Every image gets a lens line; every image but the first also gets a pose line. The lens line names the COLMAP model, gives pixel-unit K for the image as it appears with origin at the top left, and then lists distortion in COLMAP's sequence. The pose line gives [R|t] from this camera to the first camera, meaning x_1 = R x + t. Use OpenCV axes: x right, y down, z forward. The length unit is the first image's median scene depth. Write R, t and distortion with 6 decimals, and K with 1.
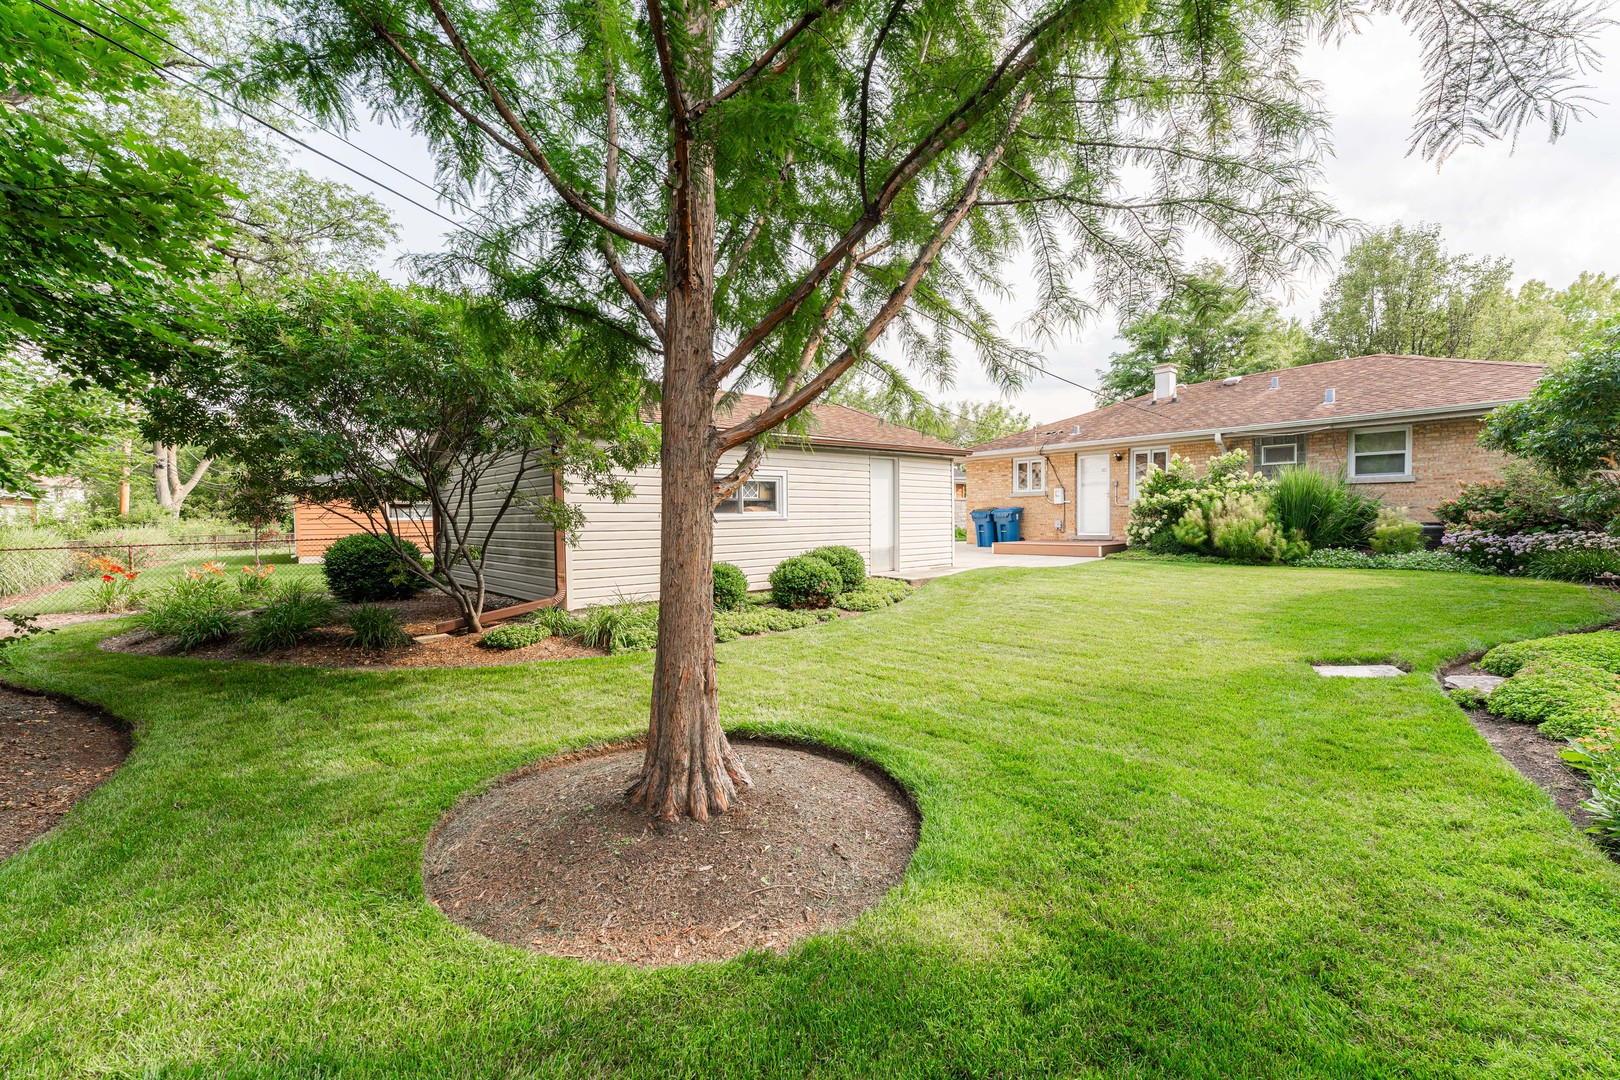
lens RADIAL K [[652.1, 0, 792.1], [0, 652.1, 542.3], [0, 0, 1]] dist [-0.000199, 0.000523]
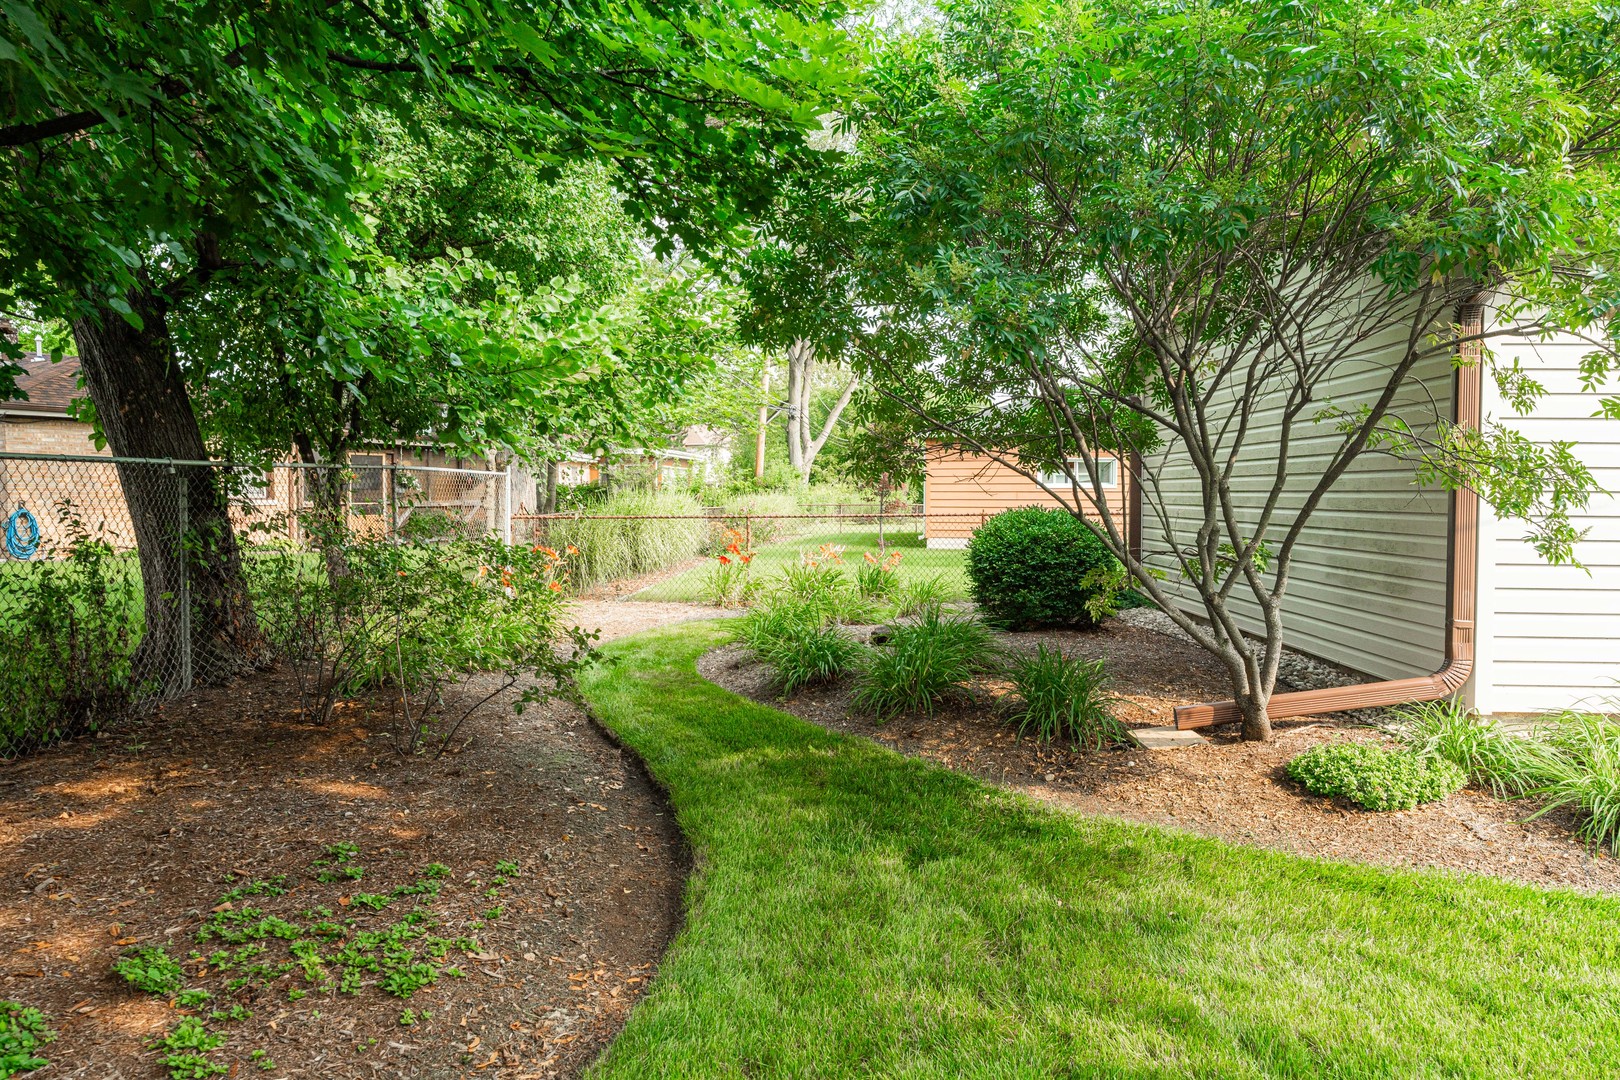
lens RADIAL K [[1119.2, 0, 810.0], [0, 1119.2, 540.0], [0, 0, 1]] dist [-0.001528, -0.000834]
pose [[0.730371, 0.042699, -0.681714, -0.197047], [-0.035567, 0.999068, 0.024472, -0.004202], [0.682124, 0.006373, 0.731209, 0.239016]]
